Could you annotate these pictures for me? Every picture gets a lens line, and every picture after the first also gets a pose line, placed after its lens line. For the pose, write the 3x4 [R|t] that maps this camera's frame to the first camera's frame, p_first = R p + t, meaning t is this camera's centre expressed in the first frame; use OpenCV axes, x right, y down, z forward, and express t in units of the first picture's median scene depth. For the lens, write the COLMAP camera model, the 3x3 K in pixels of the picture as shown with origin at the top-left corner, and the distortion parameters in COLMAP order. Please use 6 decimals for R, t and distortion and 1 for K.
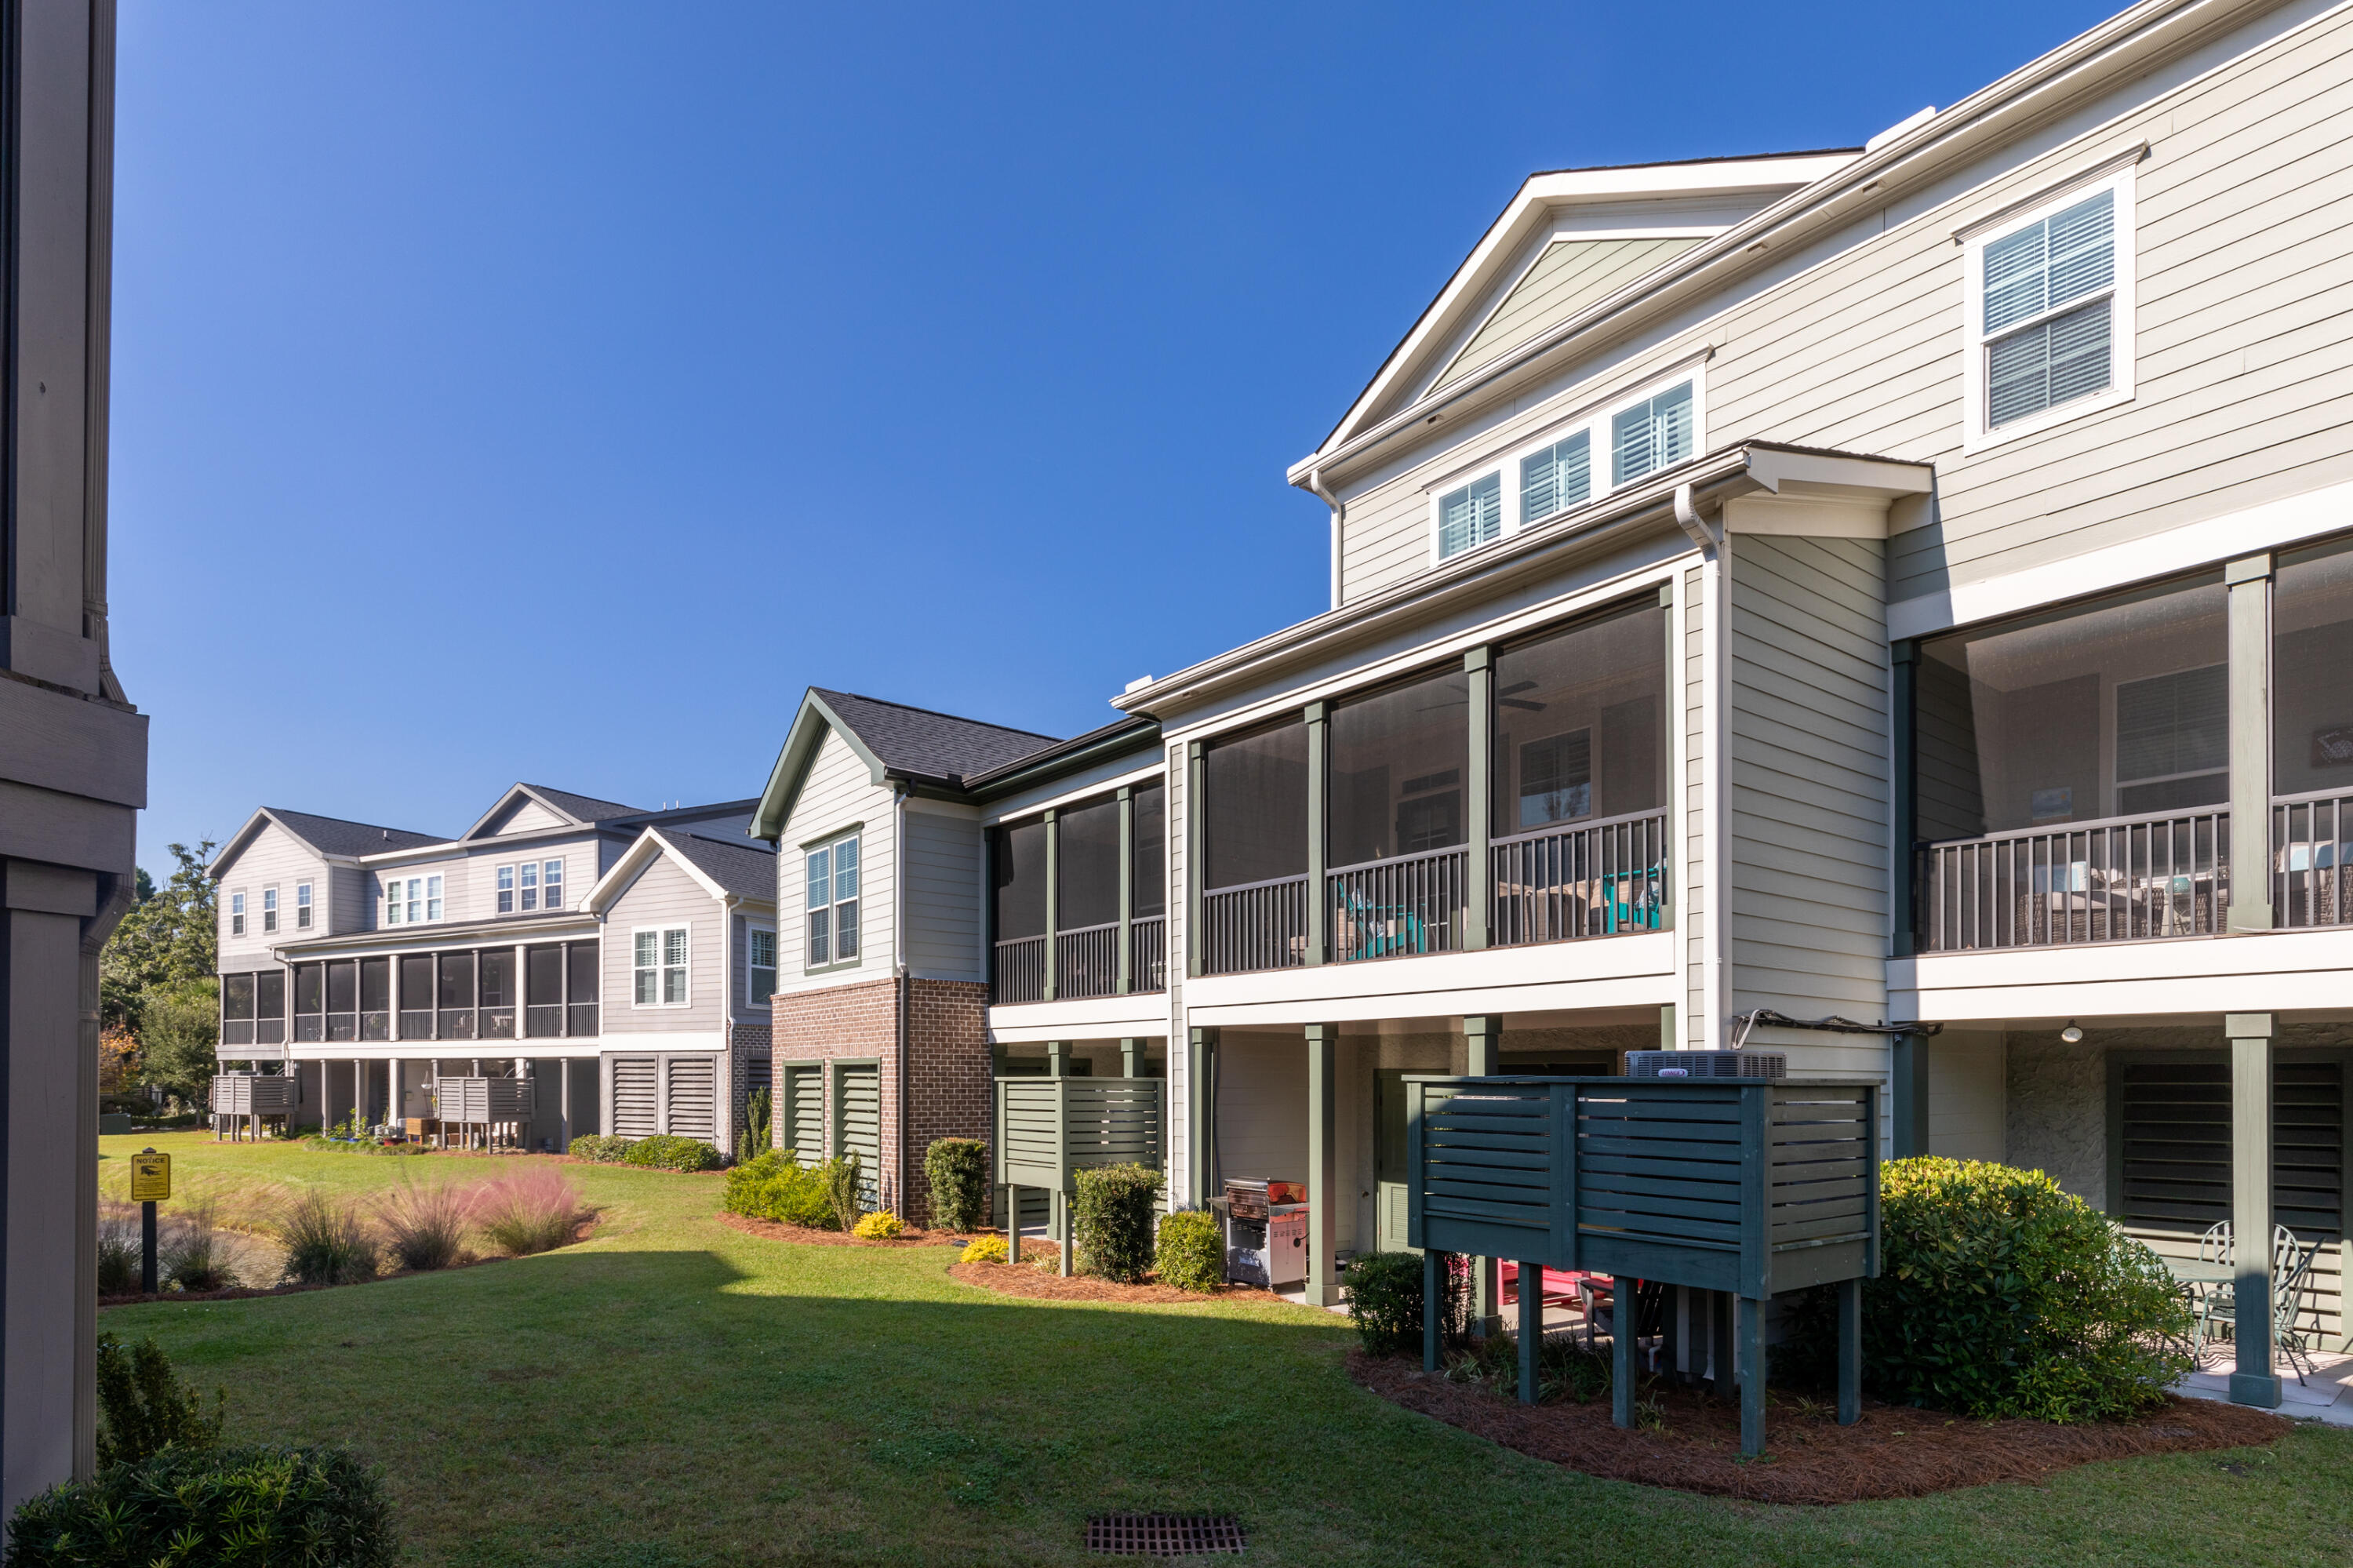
lens RADIAL K [[1278.9, 0, 1179.9], [0, 1278.9, 1089.5], [0, 0, 1]] dist [0.000306, -0.000721]
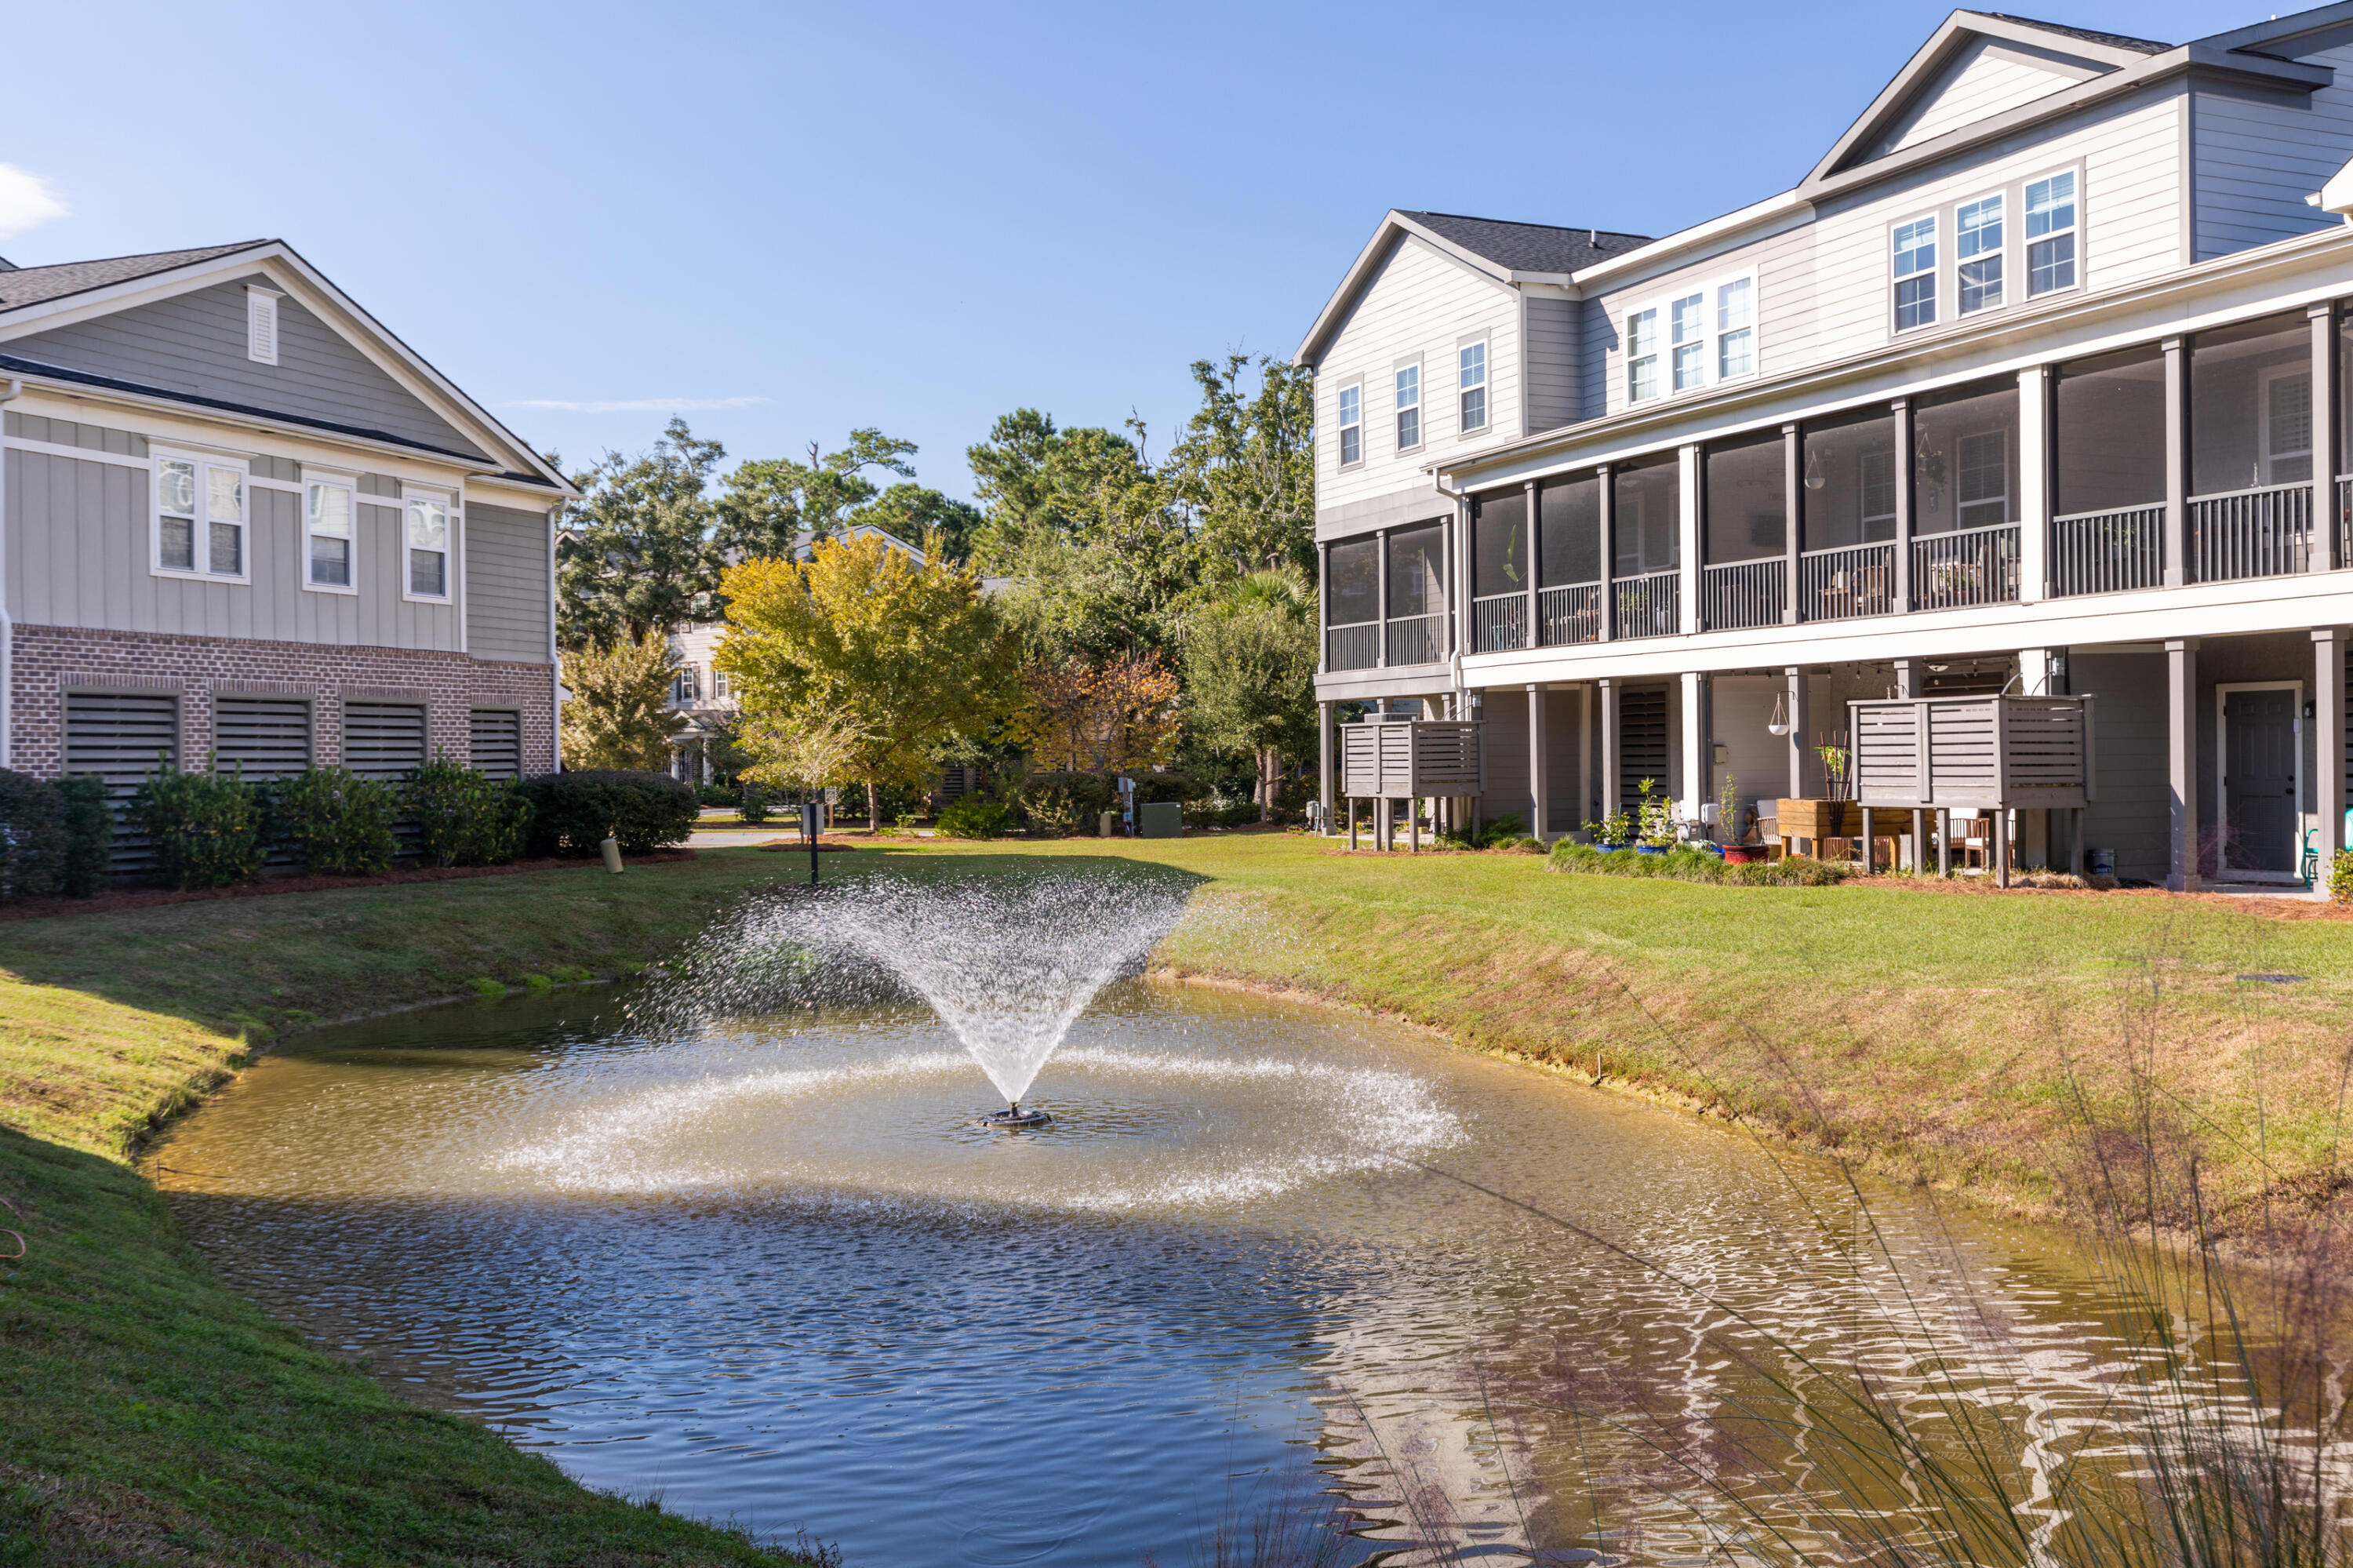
lens RADIAL K [[2182.2, 0, 1176.5], [0, 2182.2, 784.0], [0, 0, 1]] dist [-0.000827, -0.000261]
pose [[0.804017, -0.011512, -0.594494, -0.280051], [0.014579, 0.999894, 0.000355, 0.011853], [0.594427, -0.008953, 0.804100, 0.246495]]
